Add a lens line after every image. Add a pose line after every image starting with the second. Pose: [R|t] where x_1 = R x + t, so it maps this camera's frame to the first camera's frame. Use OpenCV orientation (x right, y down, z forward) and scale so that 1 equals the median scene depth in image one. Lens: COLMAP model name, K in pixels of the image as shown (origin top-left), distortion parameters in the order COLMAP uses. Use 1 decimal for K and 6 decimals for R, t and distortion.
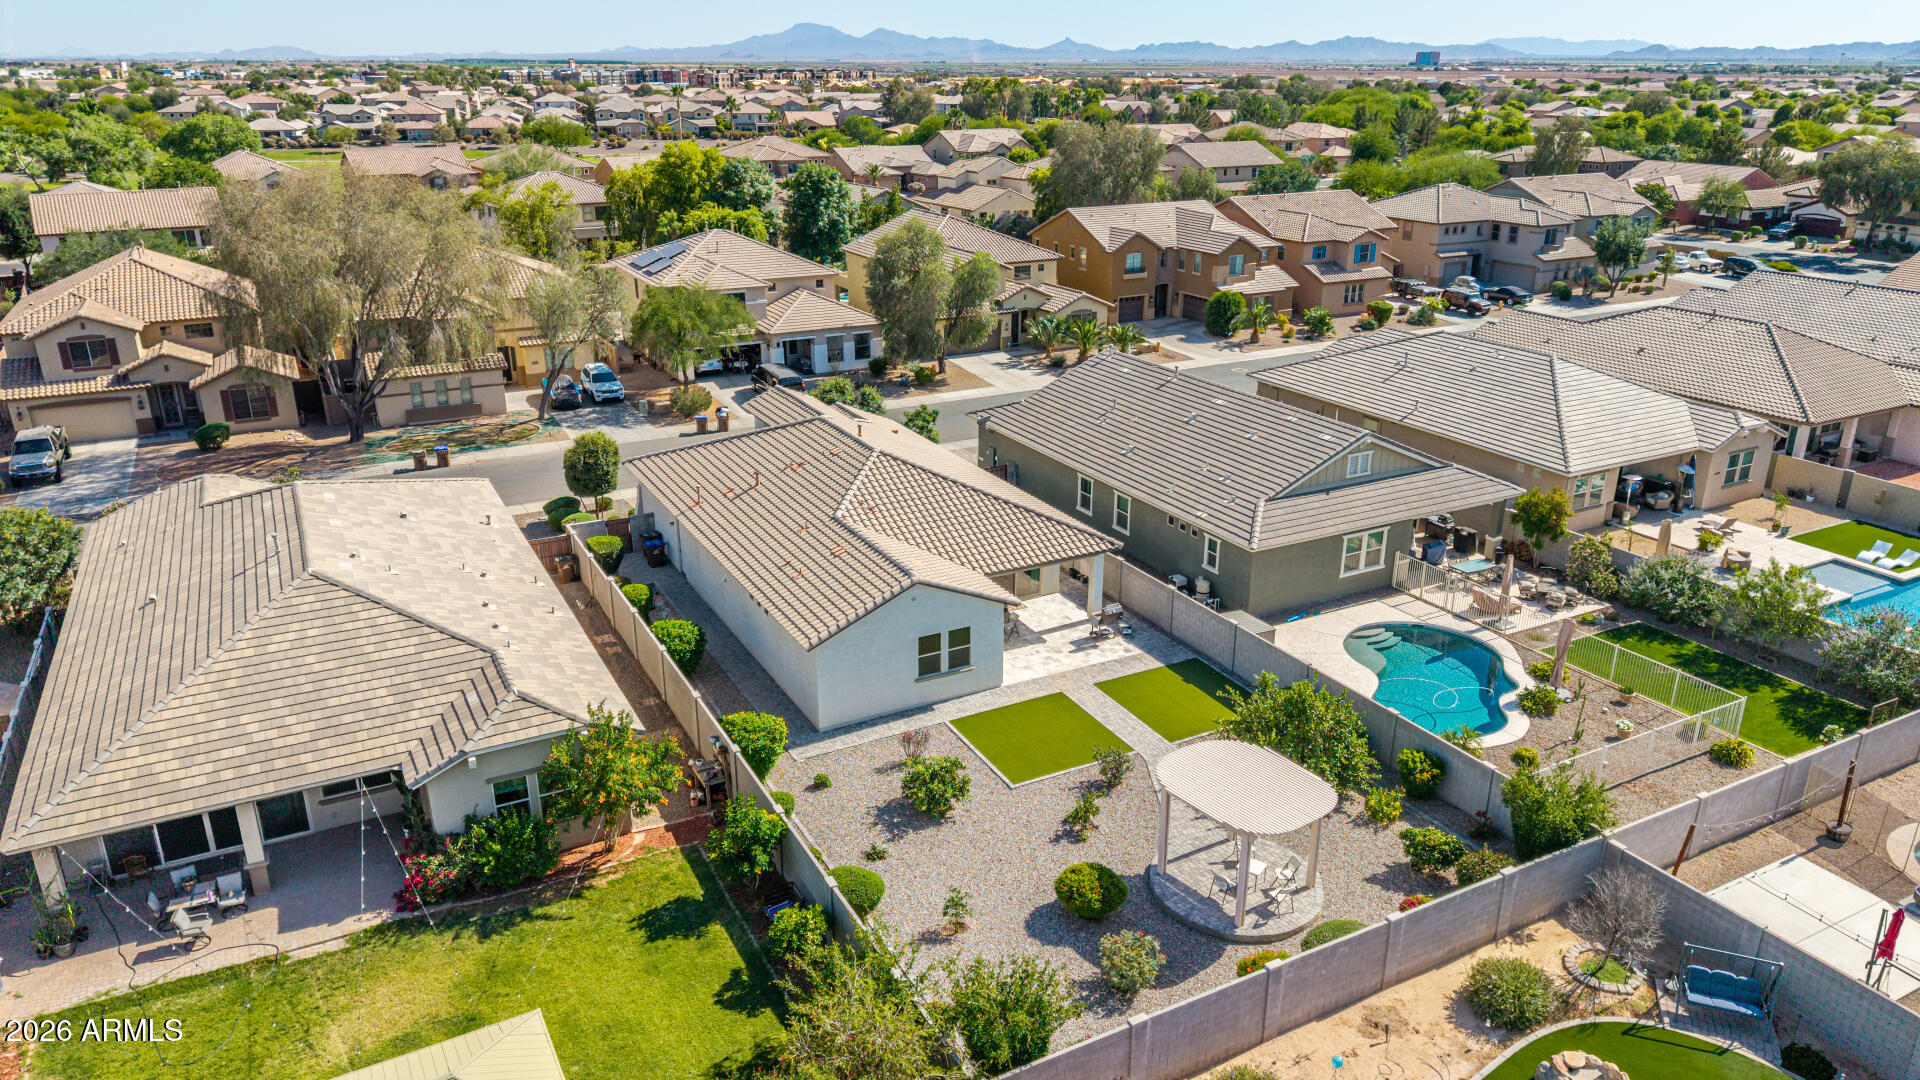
lens RADIAL K [[1282.7, 0, 961.1], [0, 1282.7, 539.9], [0, 0, 1]] dist [0.027835, -0.029828]
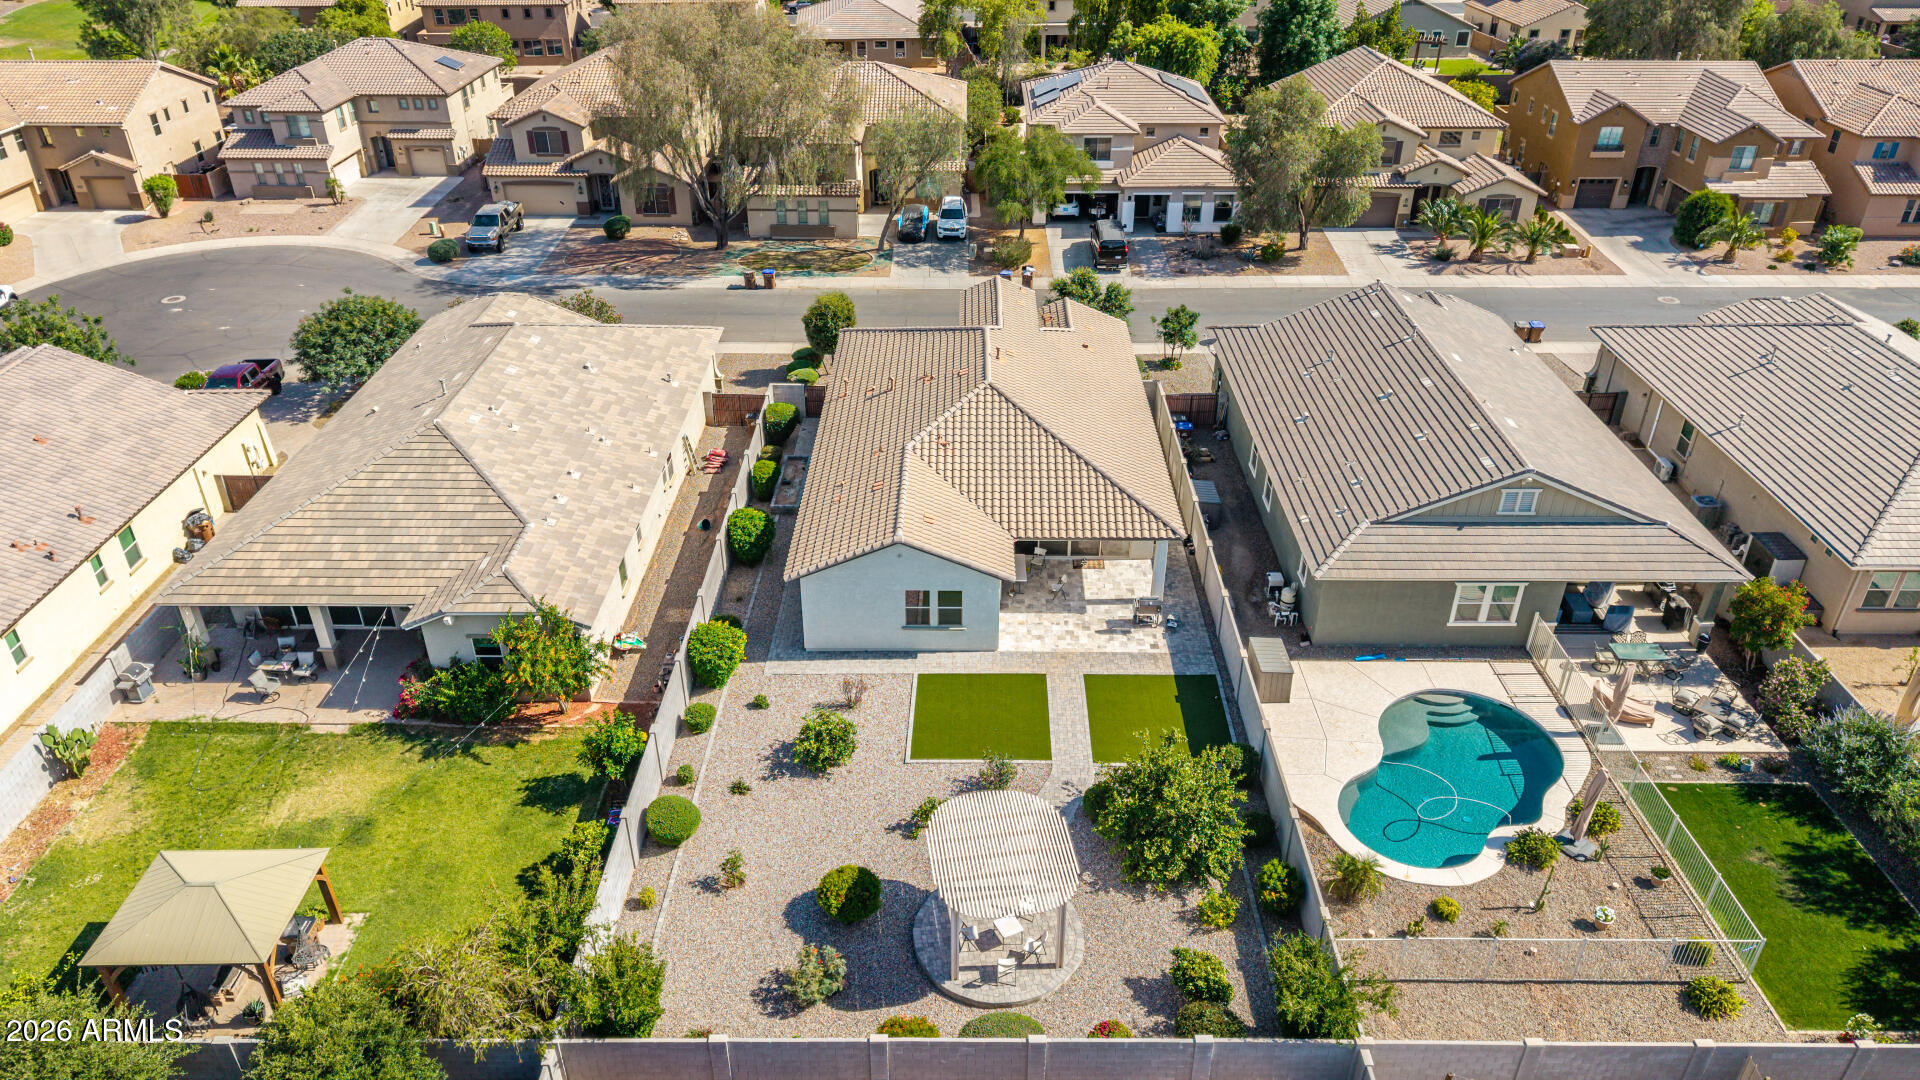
lens RADIAL K [[1282.7, 0, 961.1], [0, 1282.7, 539.9], [0, 0, 1]] dist [0.027835, -0.029828]
pose [[0.880723, 0.243557, -0.406211, 0.347918], [-0.165586, 0.961866, 0.217704, -0.163405], [0.443744, -0.124474, 0.887467, 0.087286]]
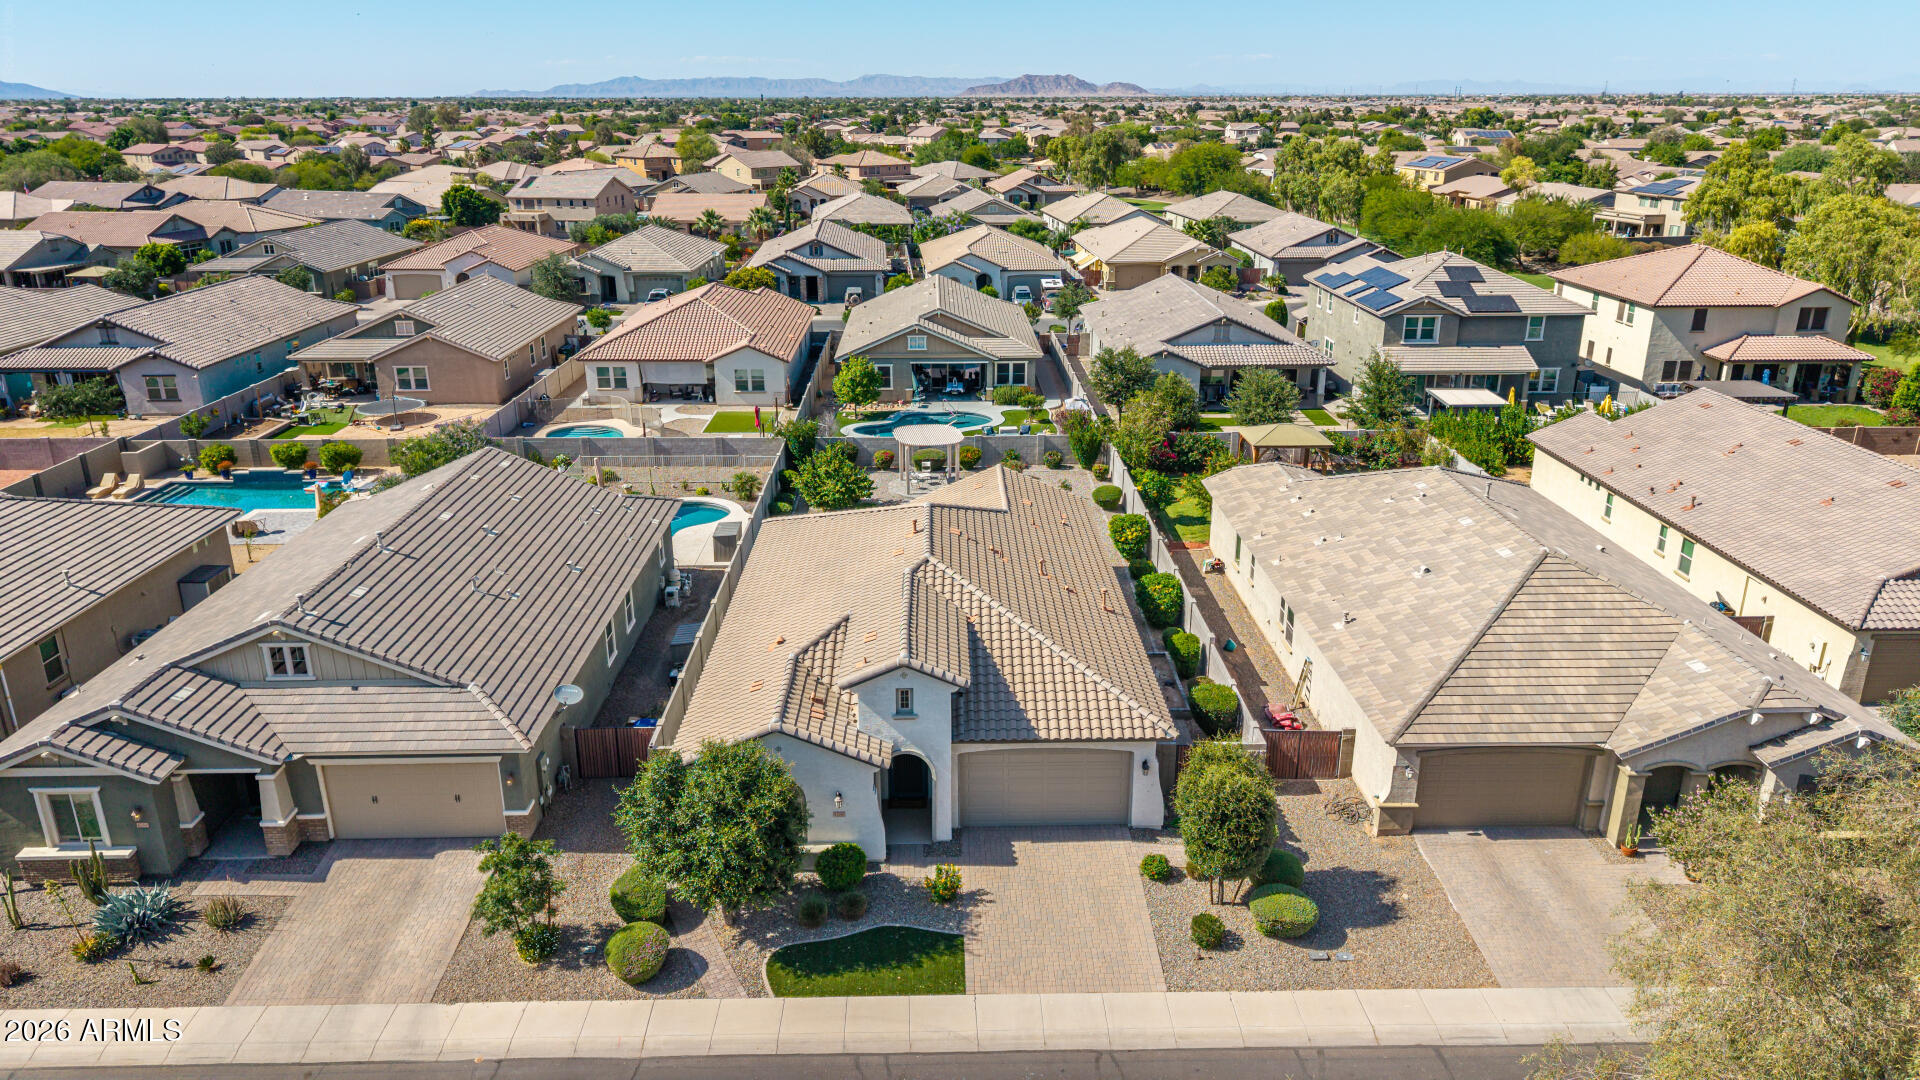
lens RADIAL K [[1282.7, 0, 961.1], [0, 1282.7, 539.9], [0, 0, 1]] dist [0.027835, -0.029828]
pose [[-0.892552, -0.147604, 0.426102, -0.481187], [0.157980, 0.782679, 0.602043, -0.598653], [-0.422365, 0.604670, -0.675264, 1.613285]]
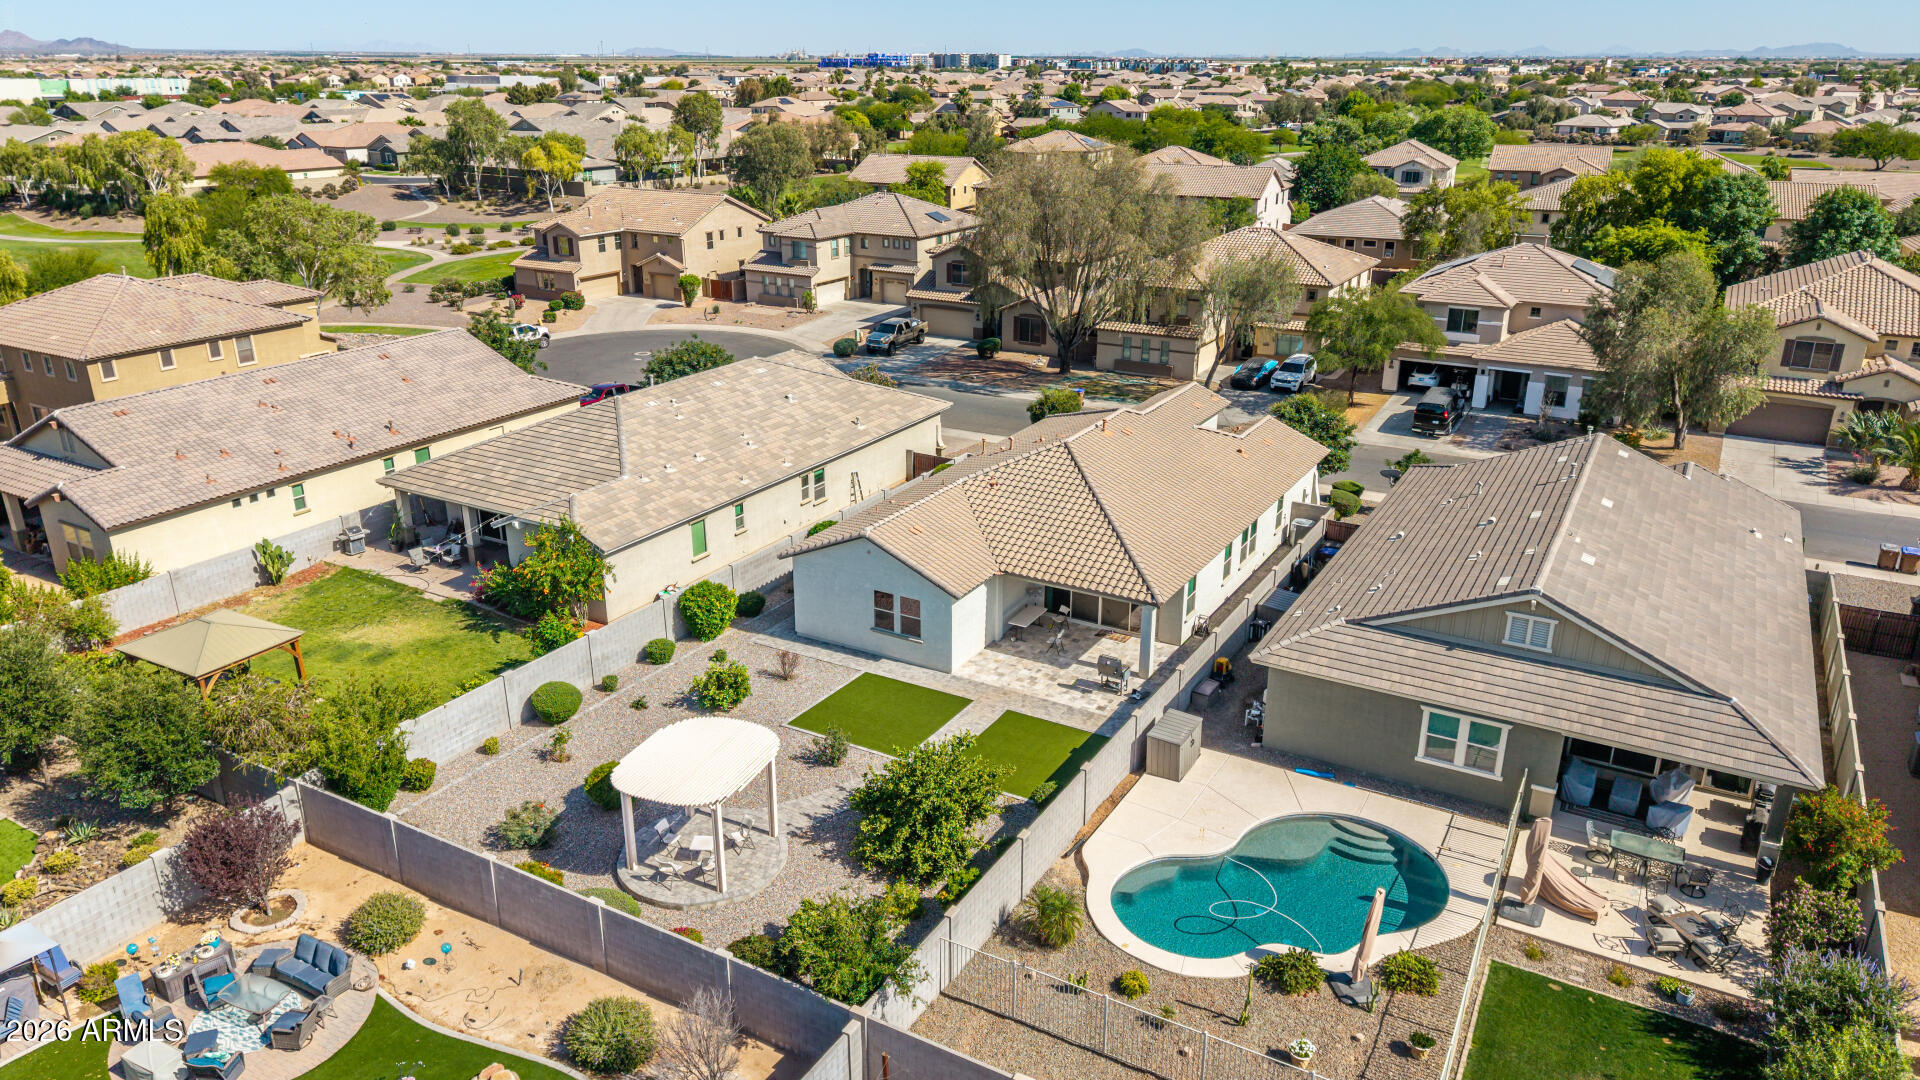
lens RADIAL K [[1286.2, 0, 961.6], [0, 1286.2, 540.2], [0, 0, 1]] dist [0.034081, -0.040316]
pose [[0.531672, 0.296633, -0.793306, 0.710978], [-0.296076, 0.942660, 0.154050, -0.126827], [0.793514, 0.152975, 0.589012, 0.344742]]
